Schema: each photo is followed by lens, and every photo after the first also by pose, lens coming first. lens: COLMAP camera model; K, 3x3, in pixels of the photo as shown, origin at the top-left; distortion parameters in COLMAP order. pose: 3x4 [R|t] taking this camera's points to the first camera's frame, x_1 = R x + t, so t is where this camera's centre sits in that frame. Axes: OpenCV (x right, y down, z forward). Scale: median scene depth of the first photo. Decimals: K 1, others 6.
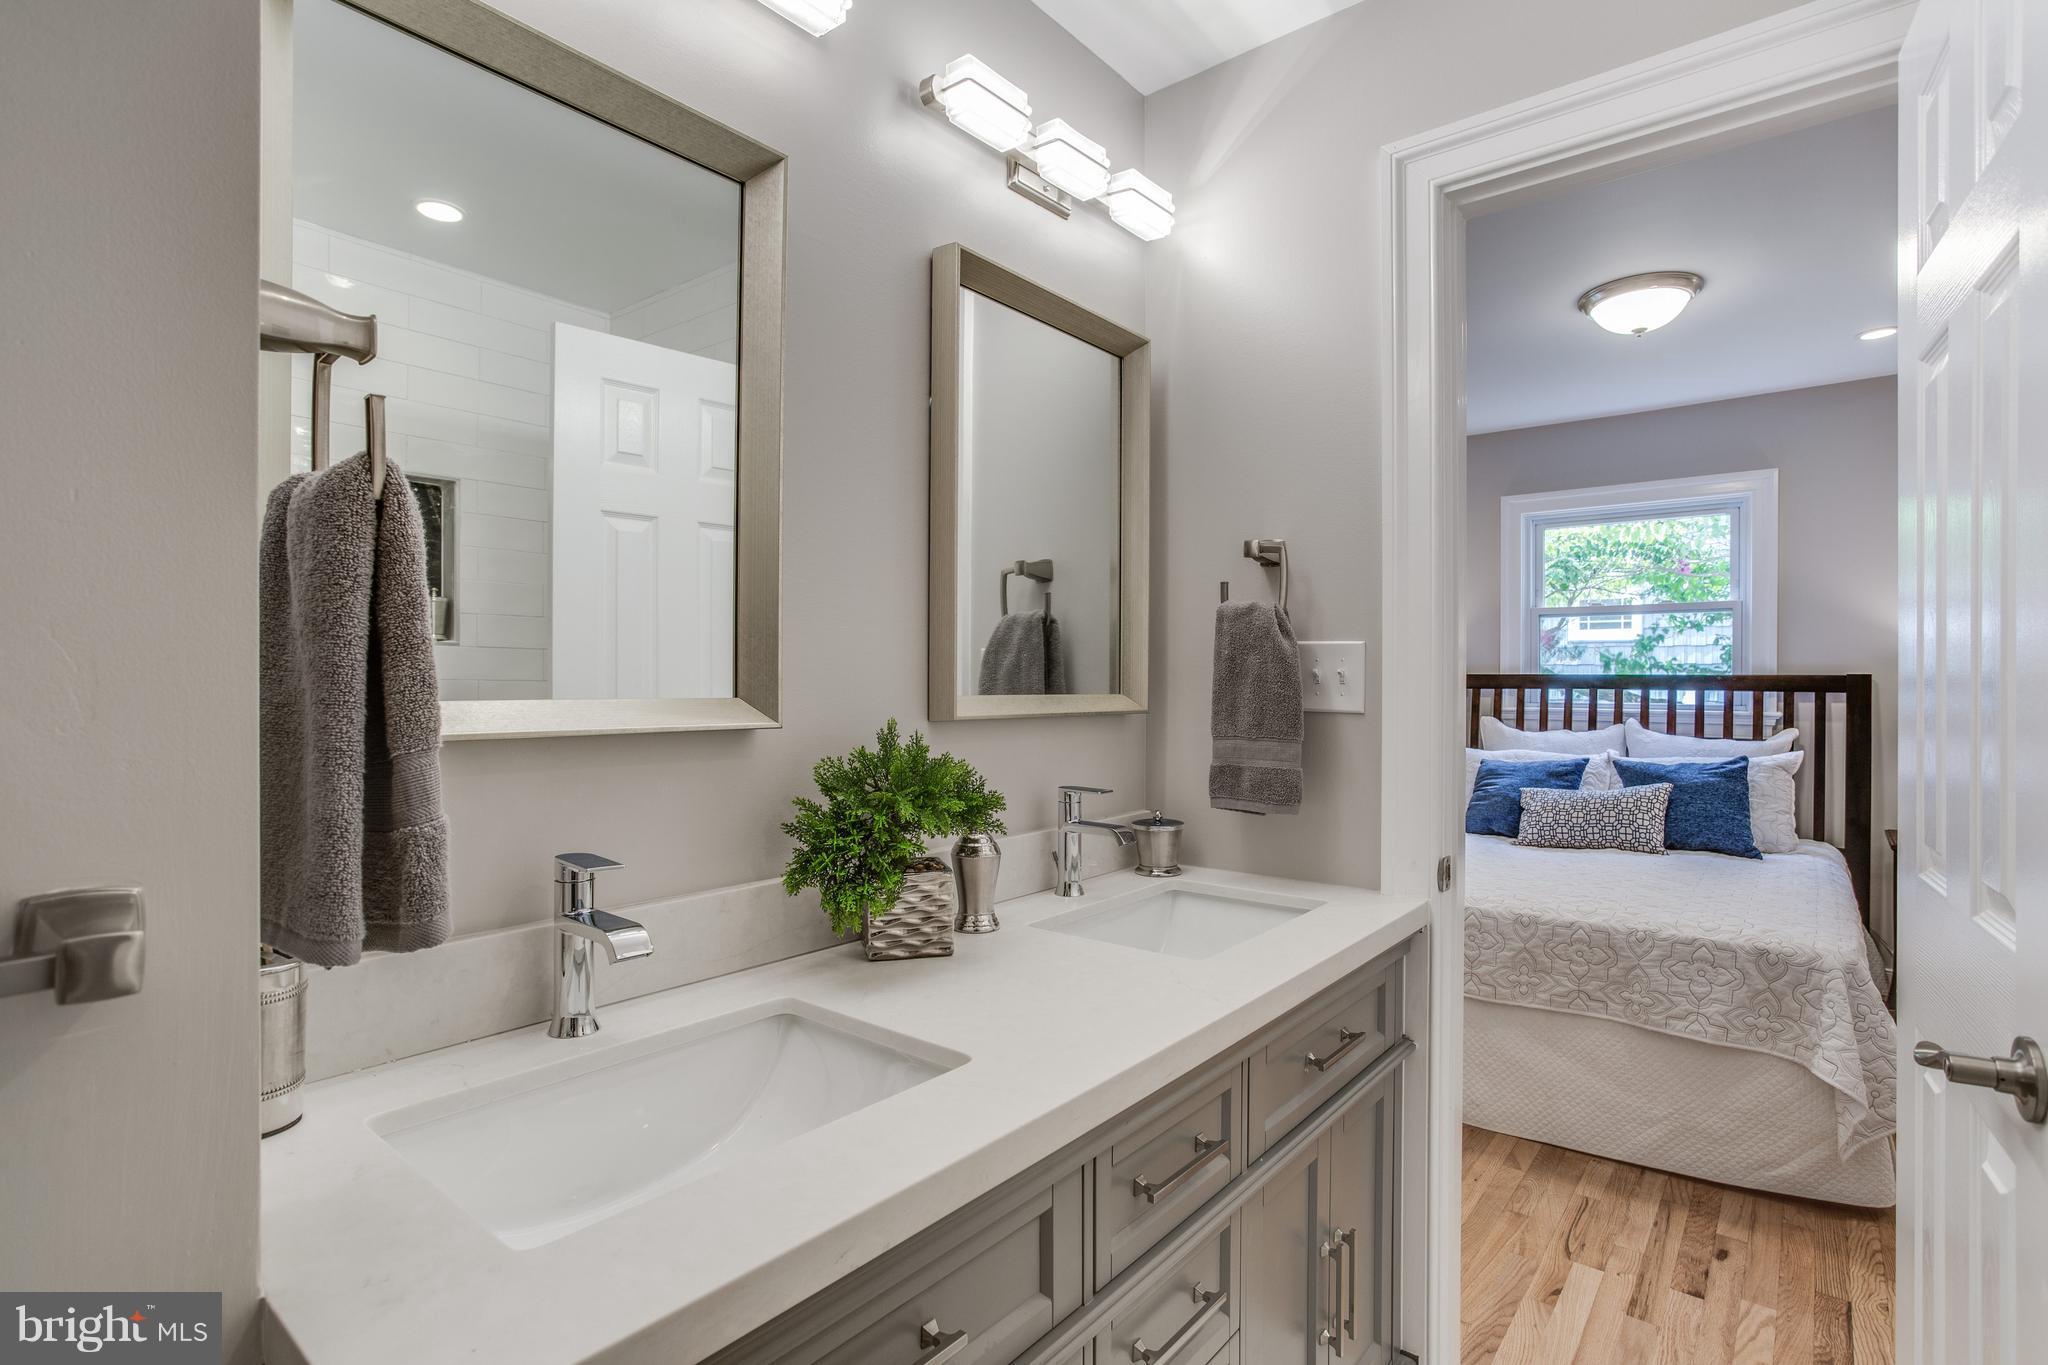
lens RADIAL K [[994.1, 0, 1030.8], [0, 994.1, 680.8], [0, 0, 1]] dist [-0.038571, 0.018372]
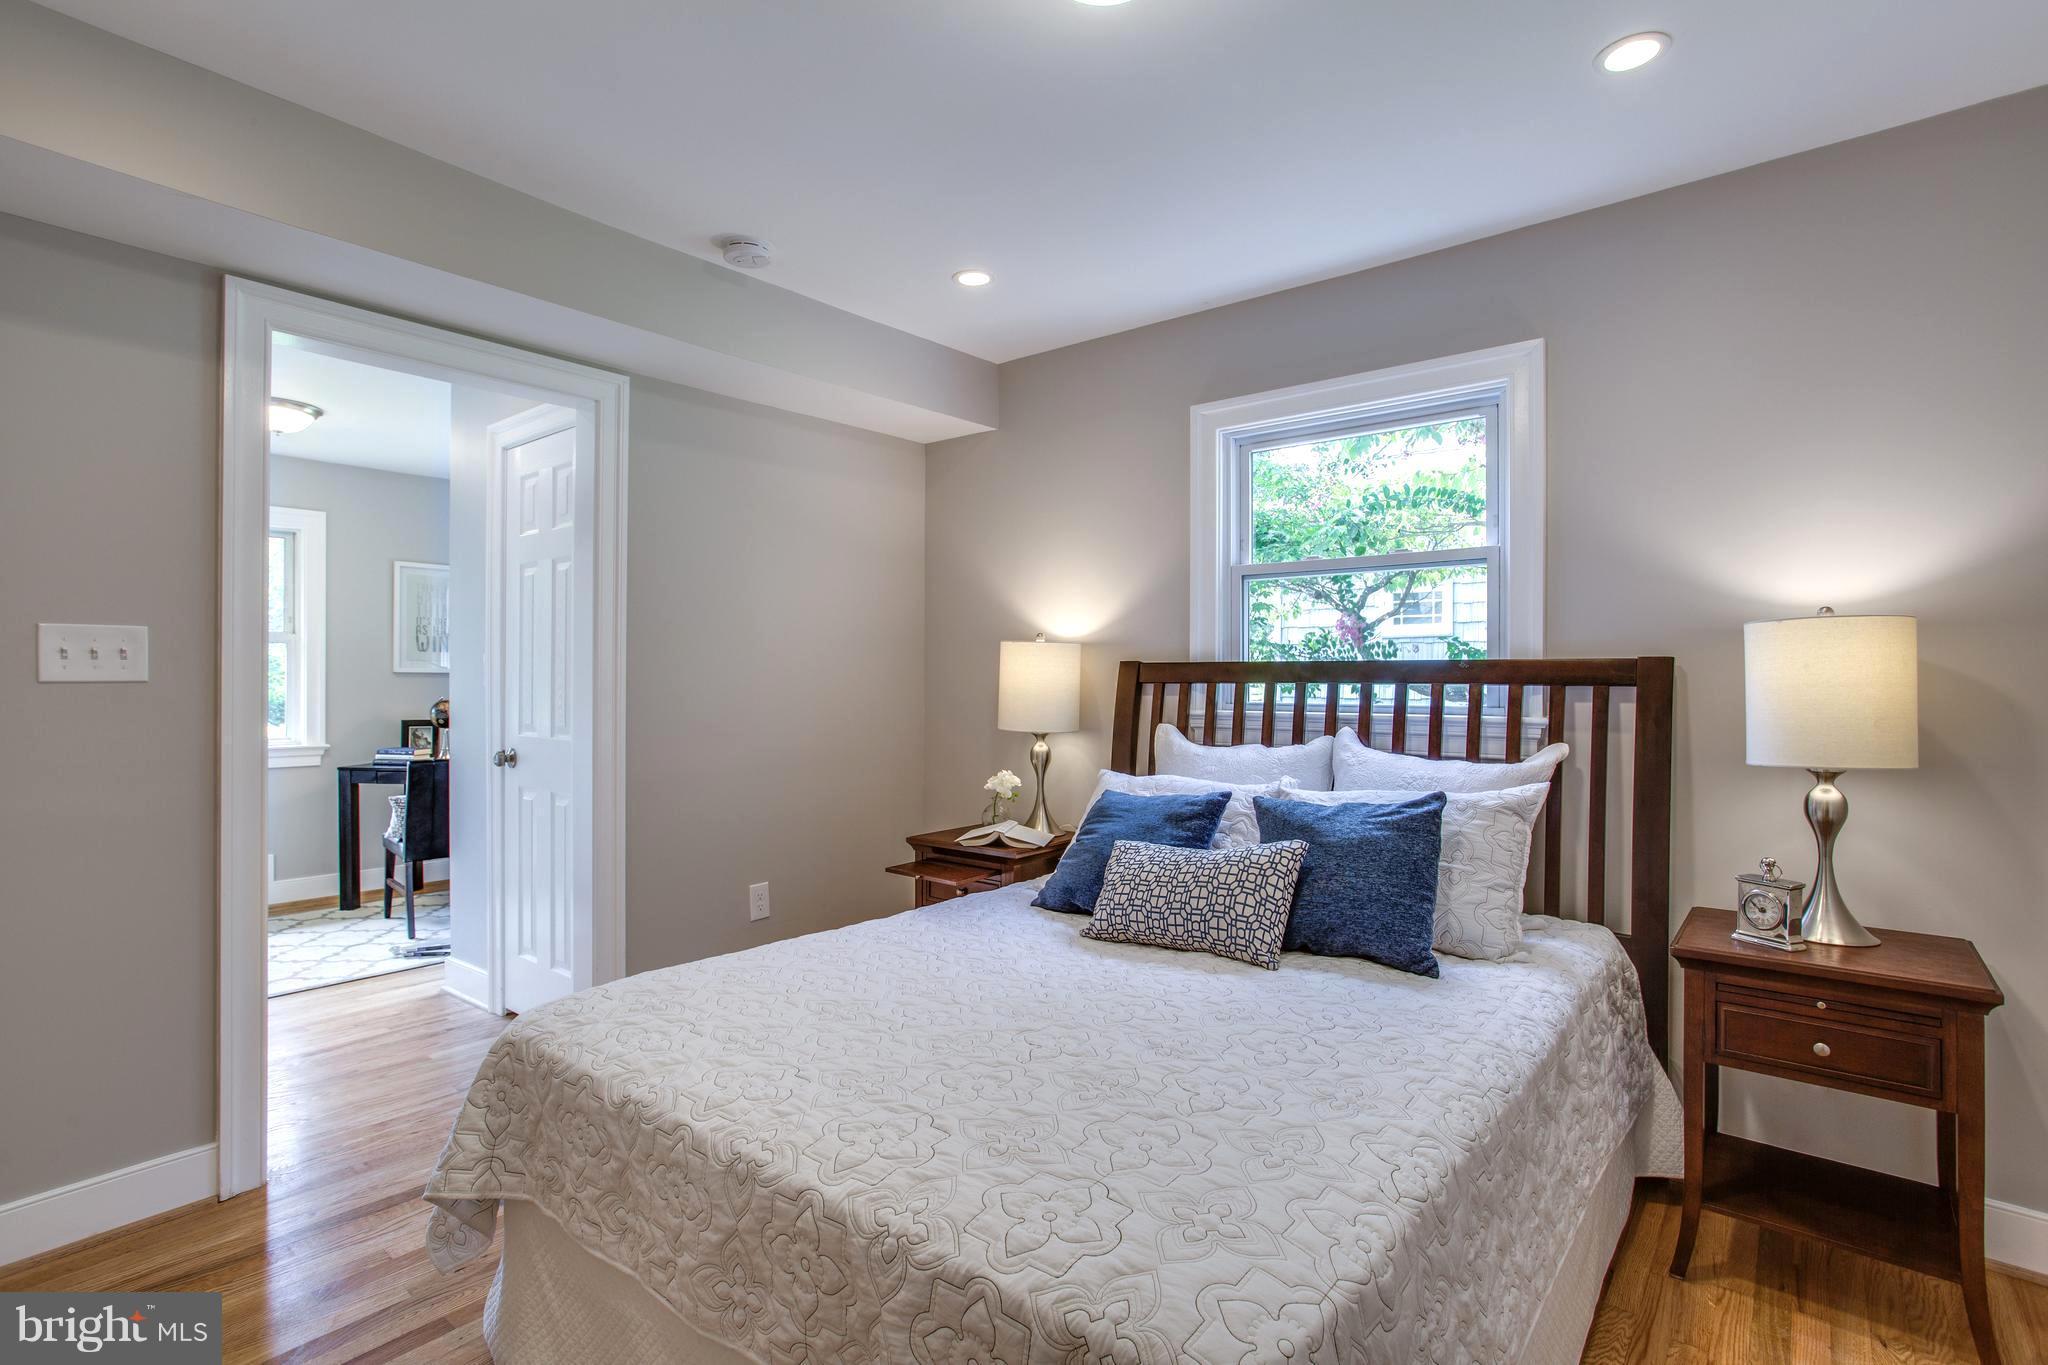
lens RADIAL K [[1006.1, 0, 1024.0], [0, 1006.1, 682.5], [0, 0, 1]] dist [-0.098983, 0.116049]
pose [[0.999998, -0.001892, 0.000700, 0.430418], [0.001890, 0.999996, 0.002070, 0.007129], [-0.000704, -0.002069, 0.999998, 0.358292]]
